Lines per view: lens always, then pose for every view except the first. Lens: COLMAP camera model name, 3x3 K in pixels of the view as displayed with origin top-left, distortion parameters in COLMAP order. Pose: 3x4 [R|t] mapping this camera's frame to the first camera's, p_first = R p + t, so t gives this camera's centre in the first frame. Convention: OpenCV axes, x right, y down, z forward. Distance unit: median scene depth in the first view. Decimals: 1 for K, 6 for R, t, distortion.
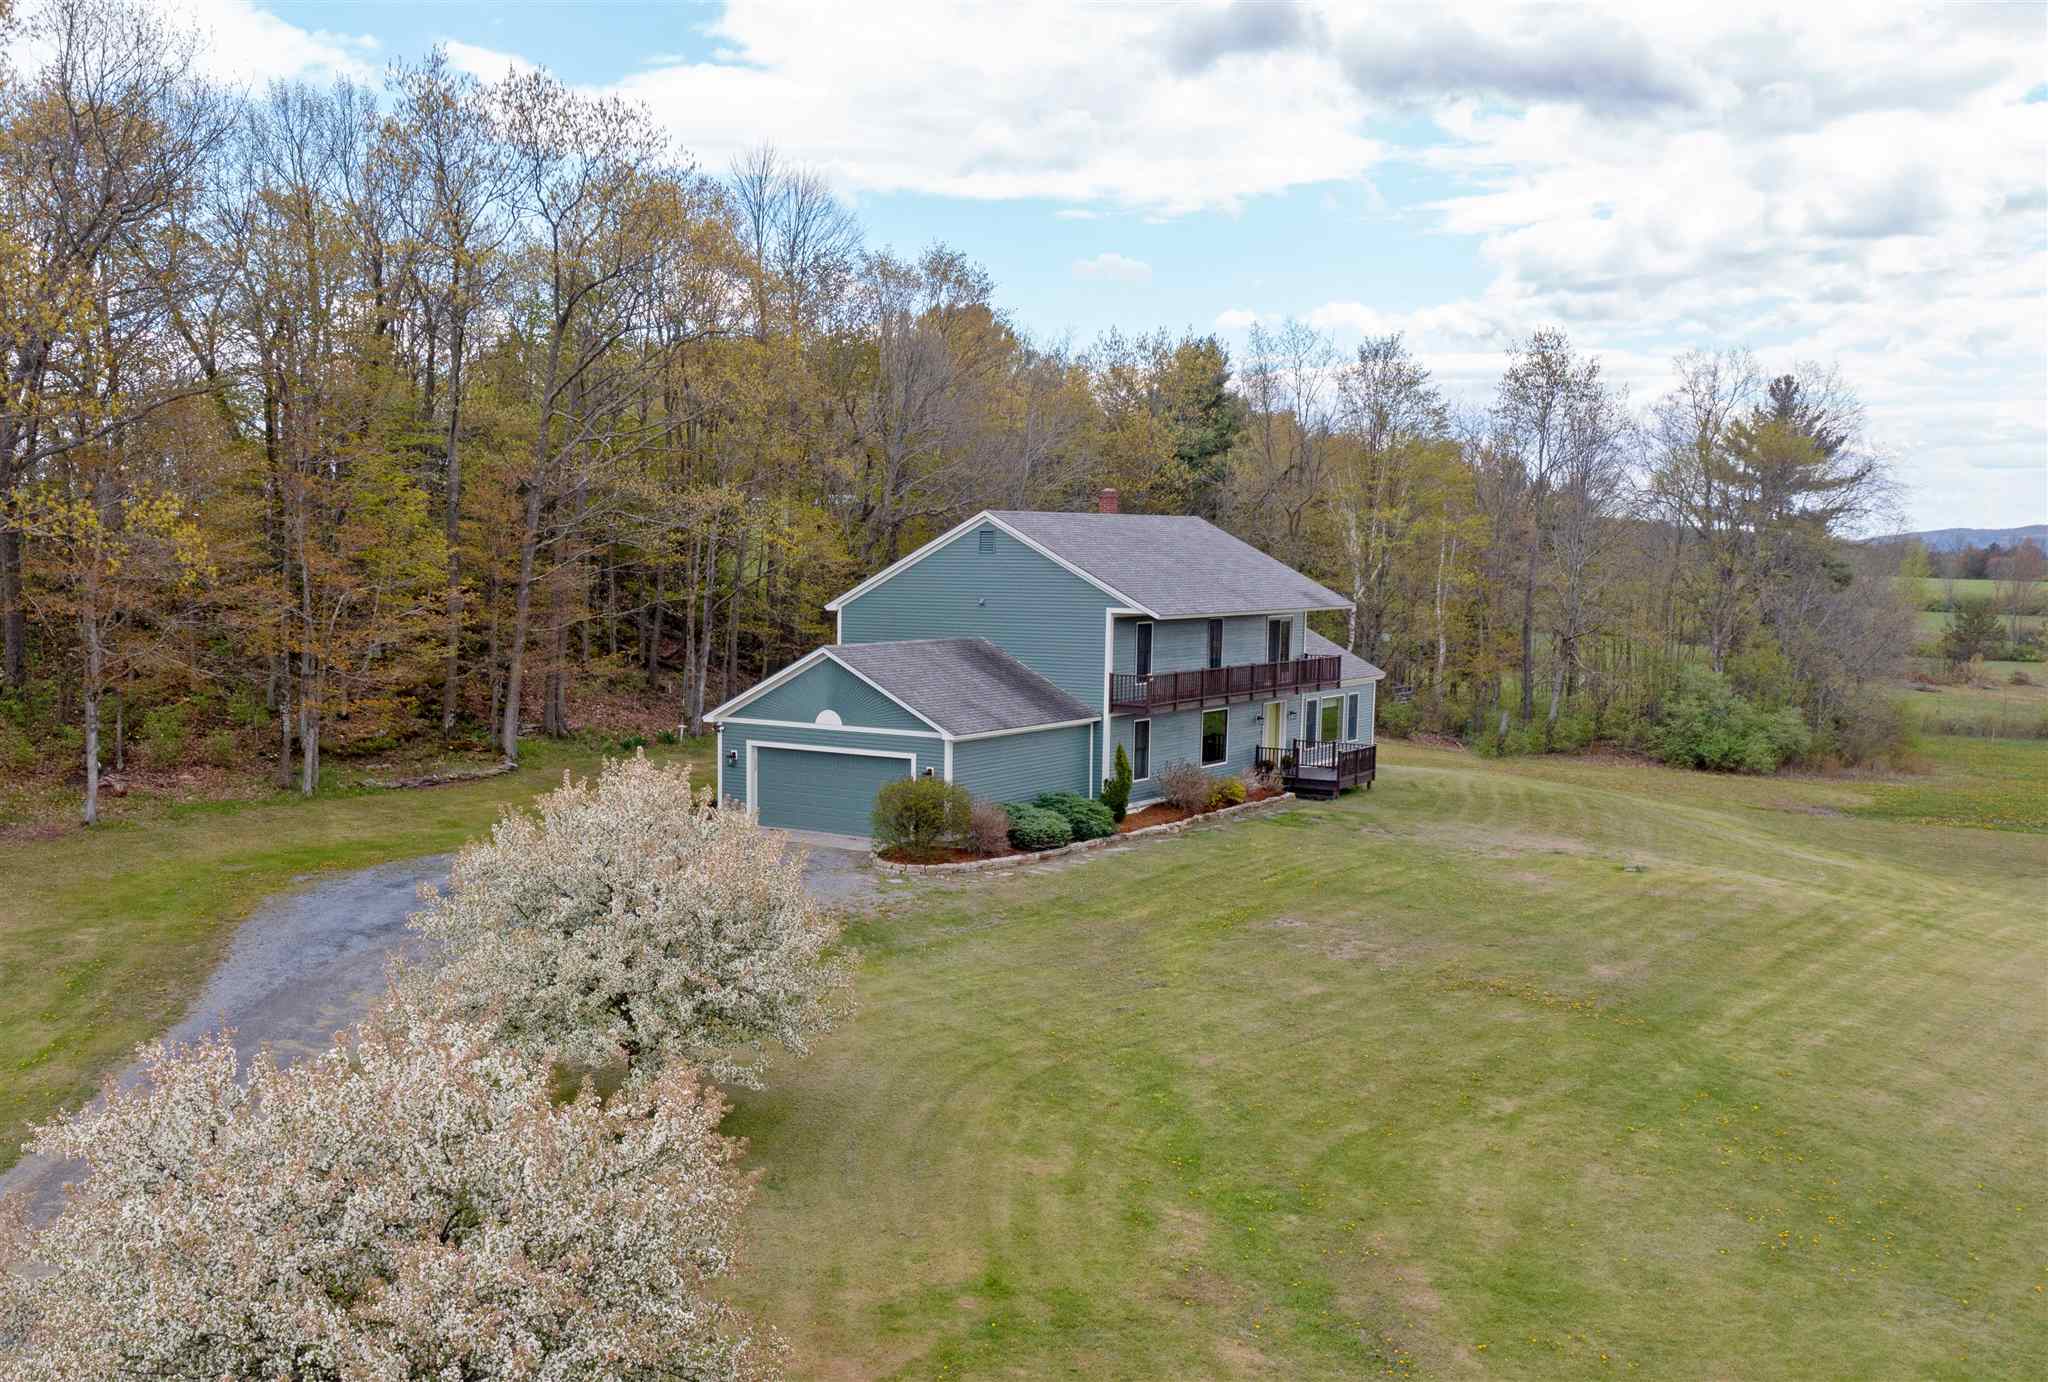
lens RADIAL K [[1884.3, 0, 958.0], [0, 1884.3, 764.6], [0, 0, 1]] dist [0.035917, 0.000000]
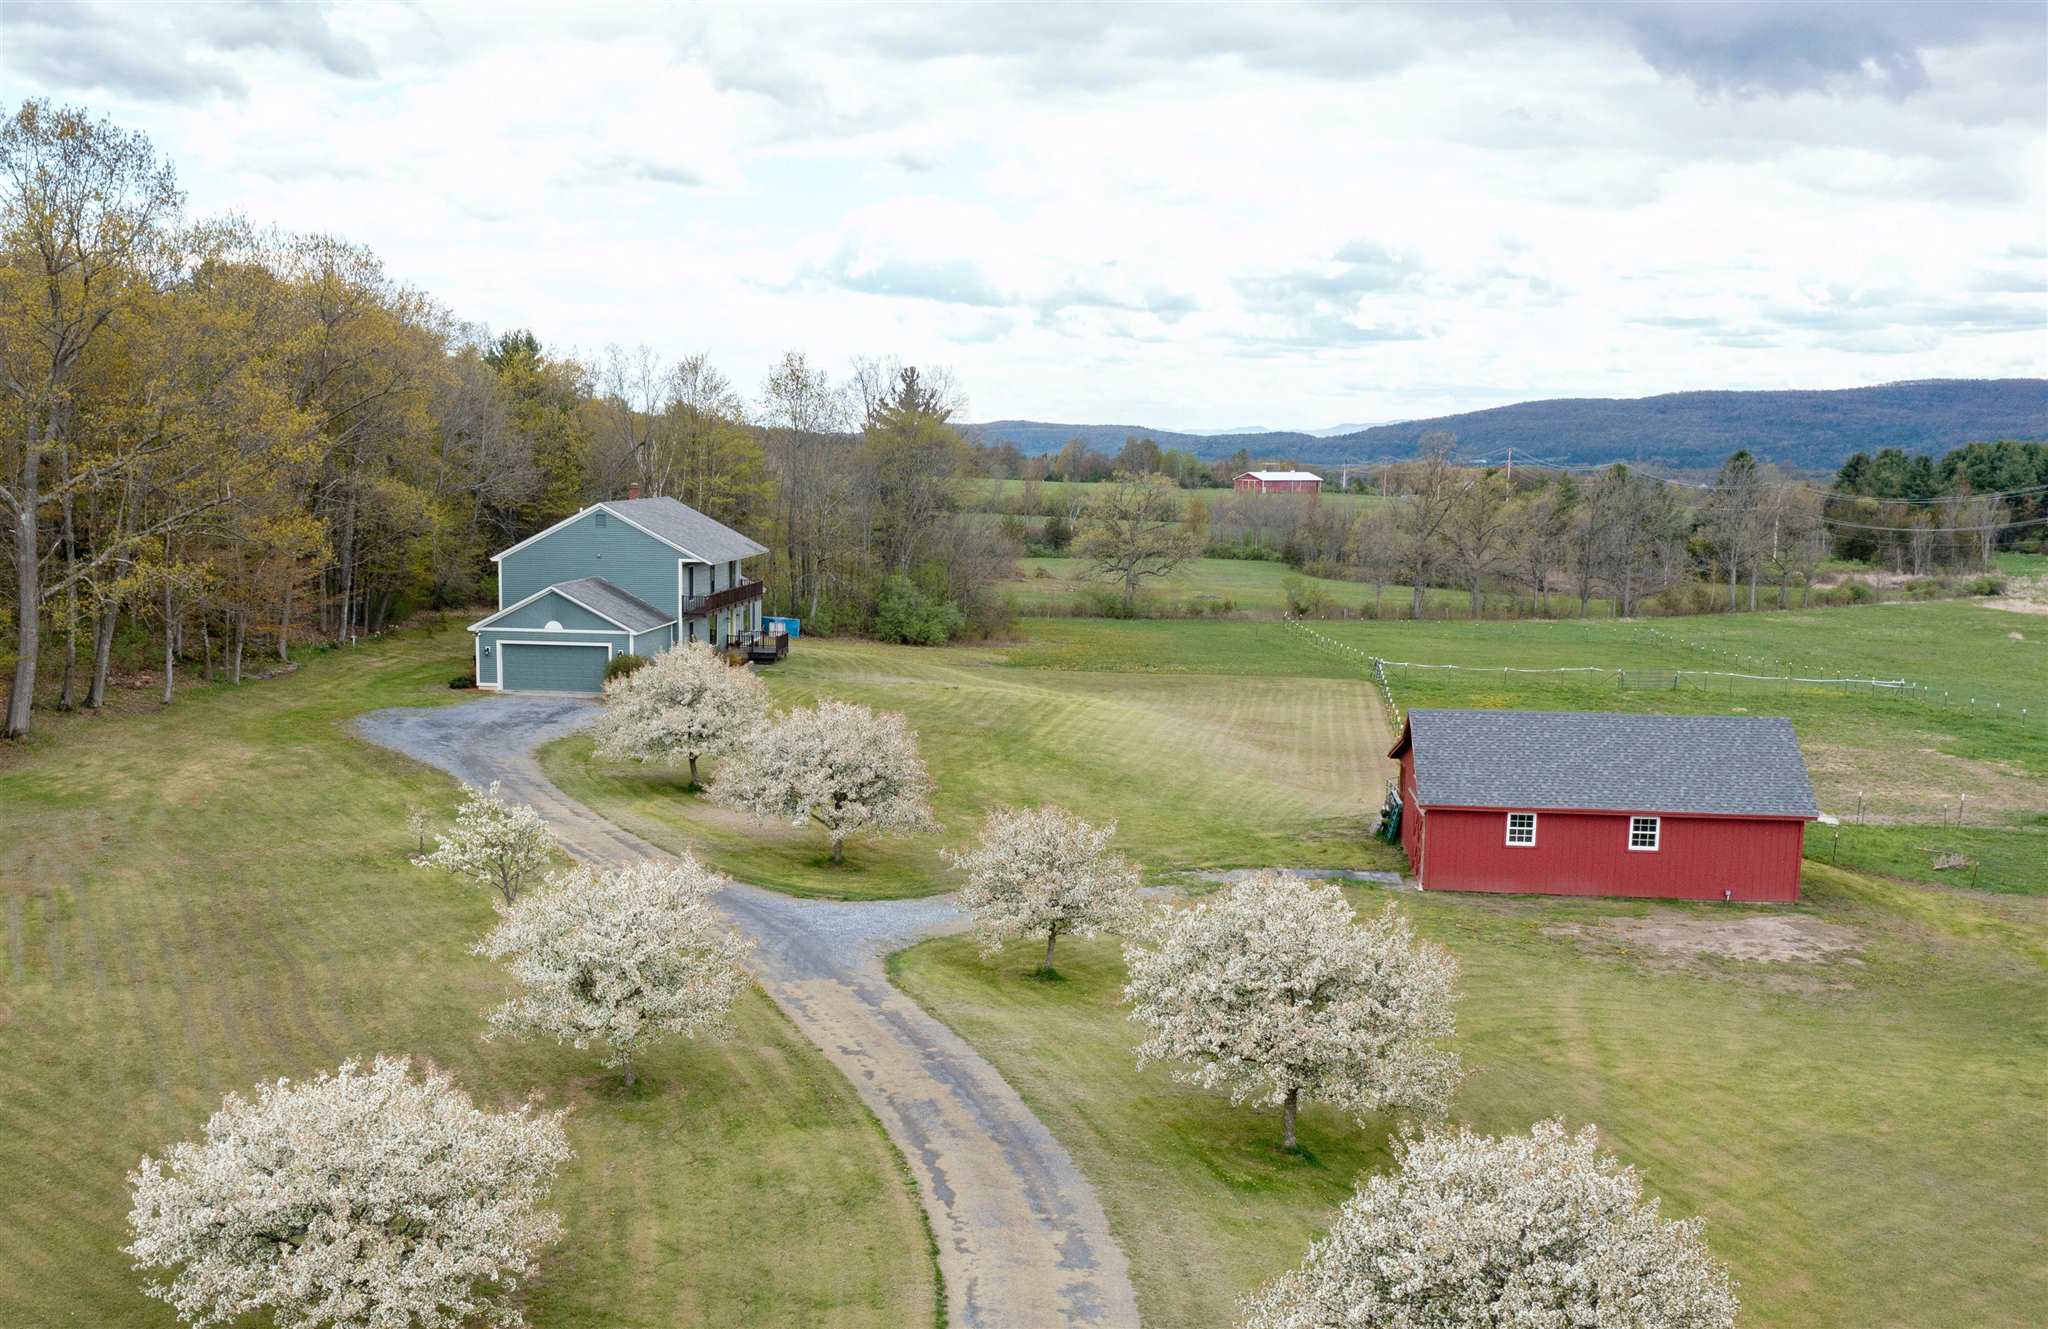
lens RADIAL K [[1913.9, 0, 1020.8], [0, 1913.9, 667.7], [0, 0, 1]] dist [-0.127253, -0.002735]
pose [[0.870420, -0.046676, 0.490092, -0.518305], [0.046359, 0.998843, 0.012795, 0.011190], [-0.490122, 0.011583, 0.871577, -0.712357]]
